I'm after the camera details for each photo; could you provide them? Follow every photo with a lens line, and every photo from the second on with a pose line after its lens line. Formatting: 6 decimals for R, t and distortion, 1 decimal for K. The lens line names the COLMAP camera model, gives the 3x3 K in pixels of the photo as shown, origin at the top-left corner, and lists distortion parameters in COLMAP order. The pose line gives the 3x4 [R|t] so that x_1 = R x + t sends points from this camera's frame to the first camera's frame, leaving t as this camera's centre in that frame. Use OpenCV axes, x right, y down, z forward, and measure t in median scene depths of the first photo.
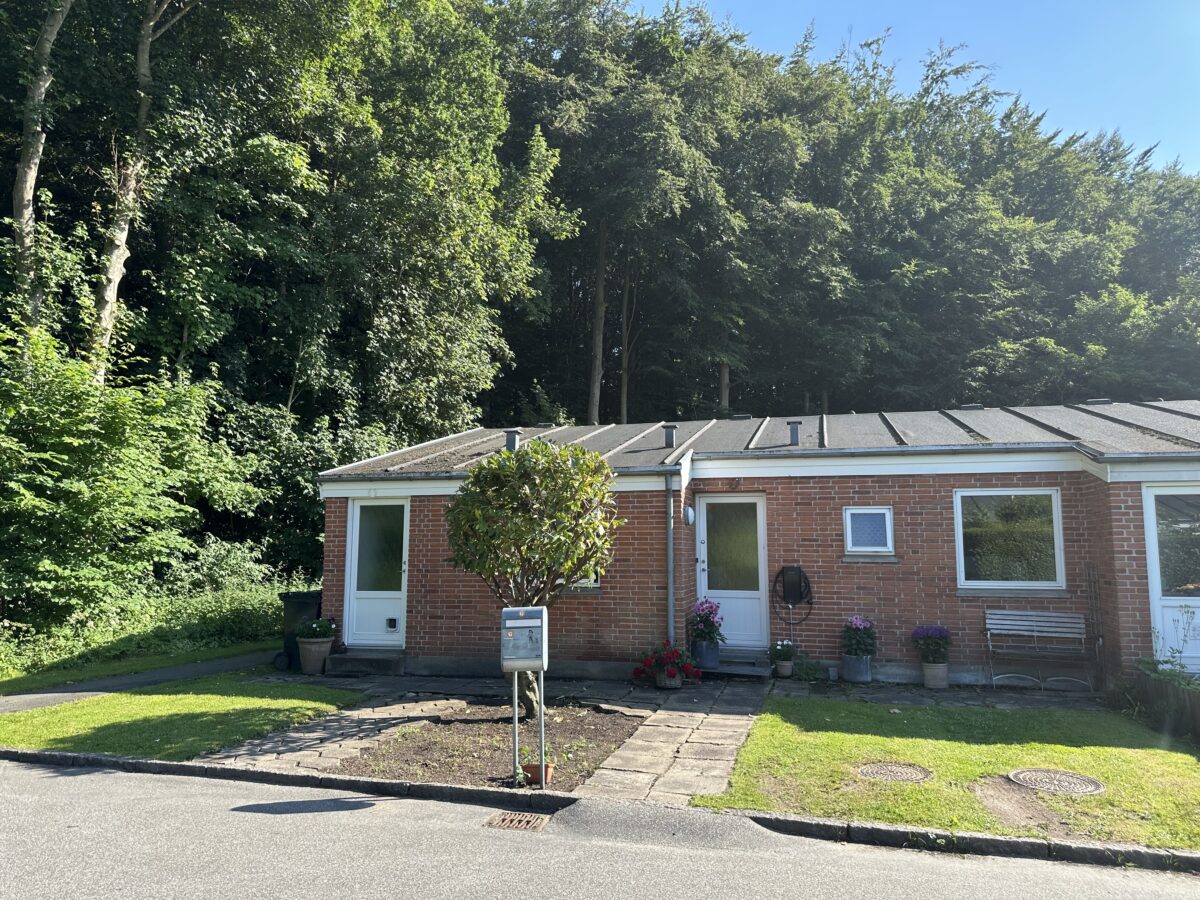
lens RADIAL K [[857.7, 0, 600.0], [0, 857.7, 450.0], [0, 0, 1]] dist [0.002580, -0.000982]
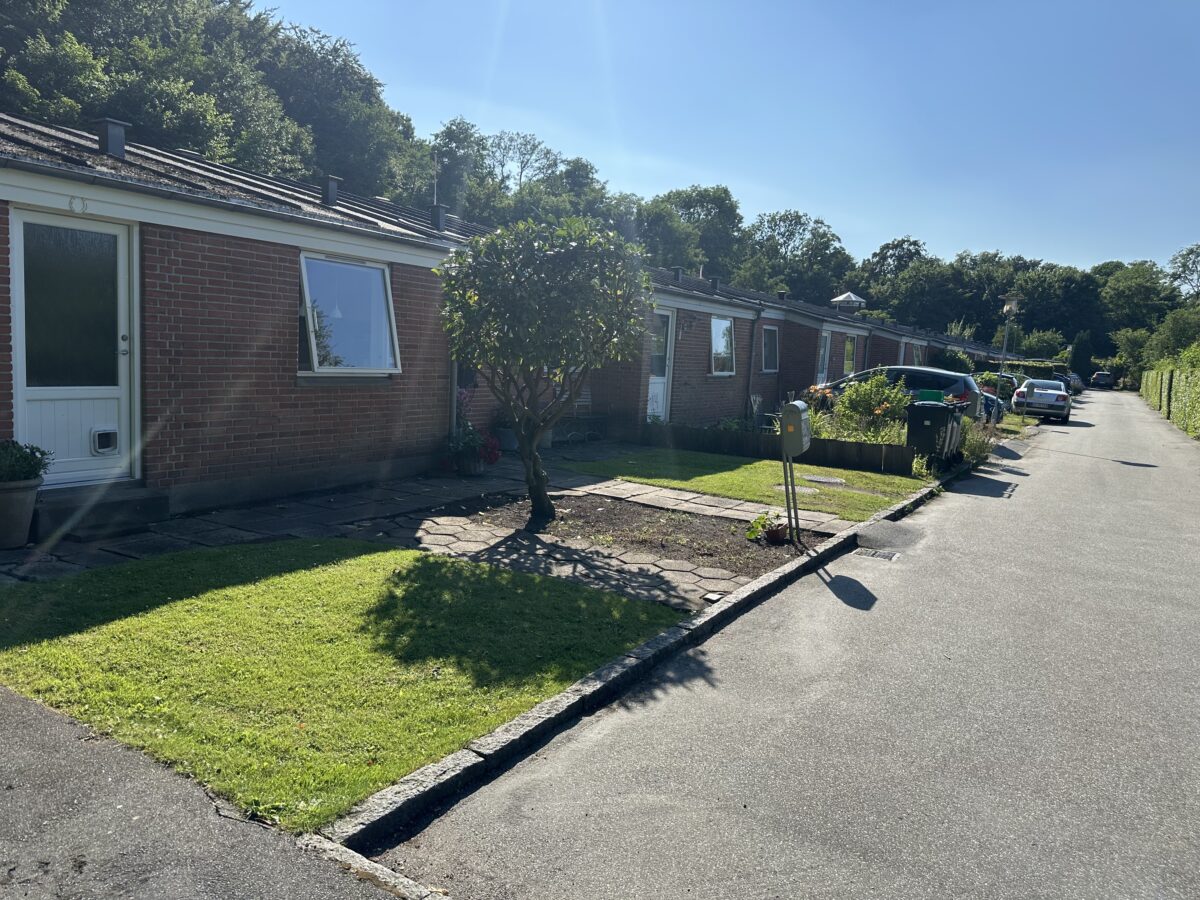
lens RADIAL K [[857.7, 0, 600.0], [0, 857.7, 450.0], [0, 0, 1]] dist [0.002580, -0.000982]
pose [[0.236674, -0.100689, 0.966358, -0.729867], [-0.167695, 0.975455, 0.142708, 0.068302], [-0.957008, -0.195829, 0.213980, 0.552982]]
